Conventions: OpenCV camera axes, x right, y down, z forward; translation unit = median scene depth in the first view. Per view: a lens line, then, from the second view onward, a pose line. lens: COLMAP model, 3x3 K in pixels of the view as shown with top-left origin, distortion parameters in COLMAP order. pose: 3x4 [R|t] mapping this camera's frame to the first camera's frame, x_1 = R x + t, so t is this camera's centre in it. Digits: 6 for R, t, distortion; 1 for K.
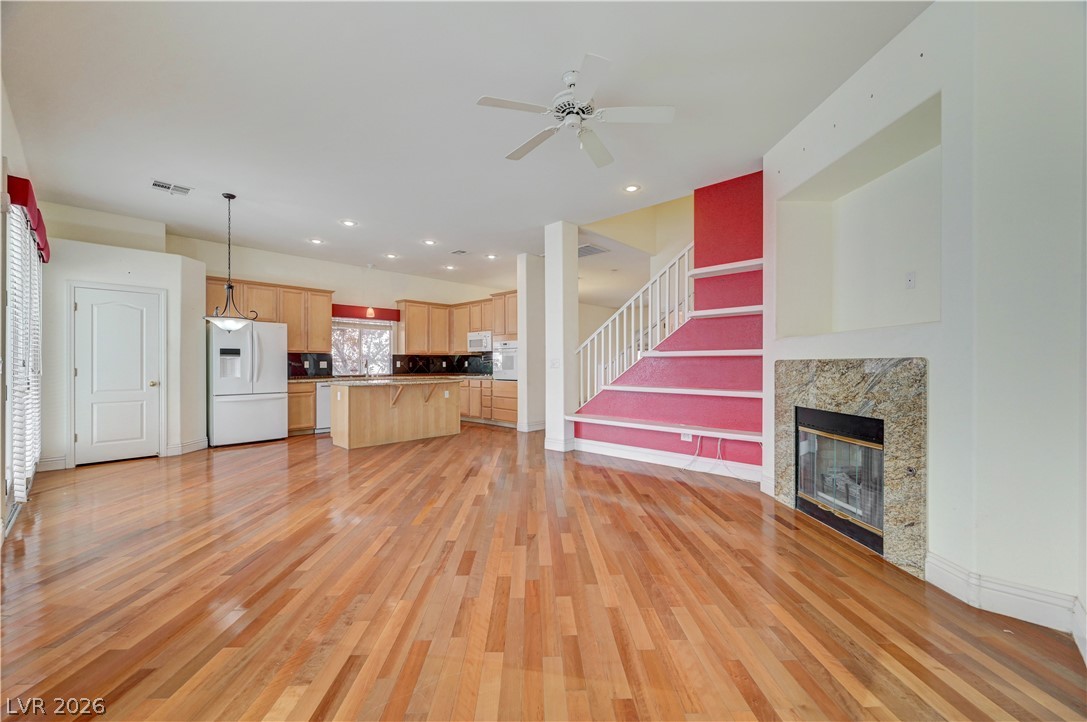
lens RADIAL K [[435.2, 0, 542.4], [0, 435.2, 367.9], [0, 0, 1]] dist [-0.002342, -0.000161]
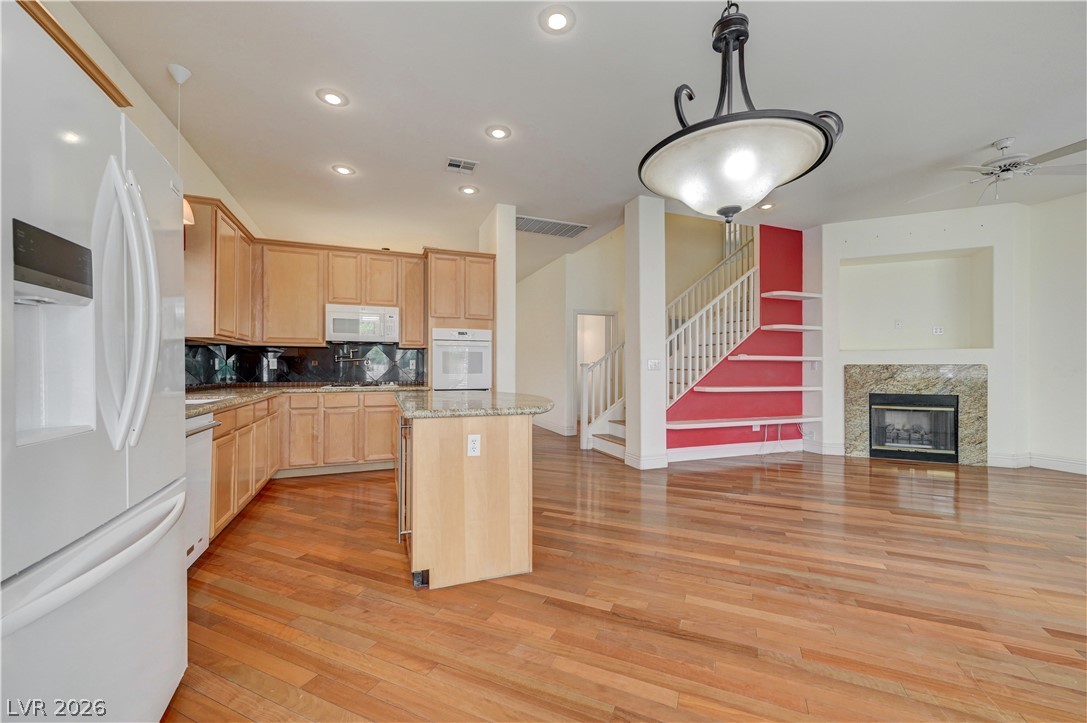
lens RADIAL K [[435.2, 0, 542.4], [0, 435.2, 368.4], [0, 0, 1]] dist [-0.002342, -0.000161]
pose [[0.428625, 0.003488, 0.903476, -1.300248], [0.002816, 0.999983, -0.005197, 0.000984], [-0.903478, 0.004772, 0.428608, 1.320680]]
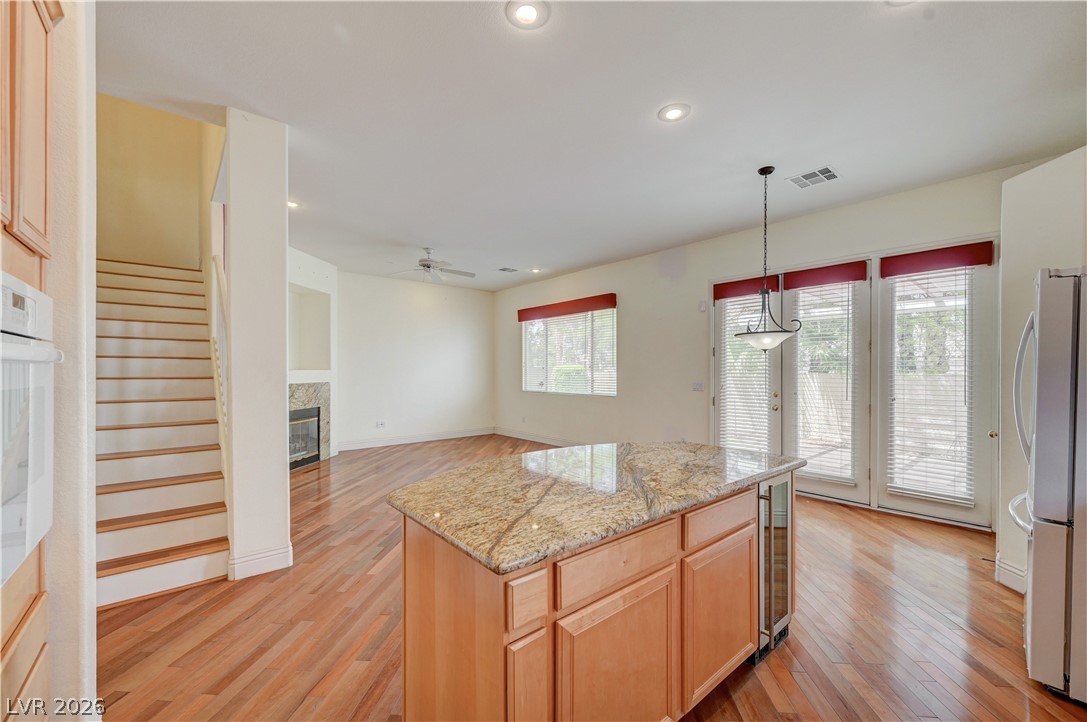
lens RADIAL K [[435.2, 0, 542.4], [0, 435.2, 367.9], [0, 0, 1]] dist [-0.002342, -0.000161]
pose [[-0.994047, 0.003457, 0.108893, -0.553889], [0.003602, 0.999993, 0.001131, -0.074214], [-0.108889, 0.001516, -0.994053, 2.387384]]
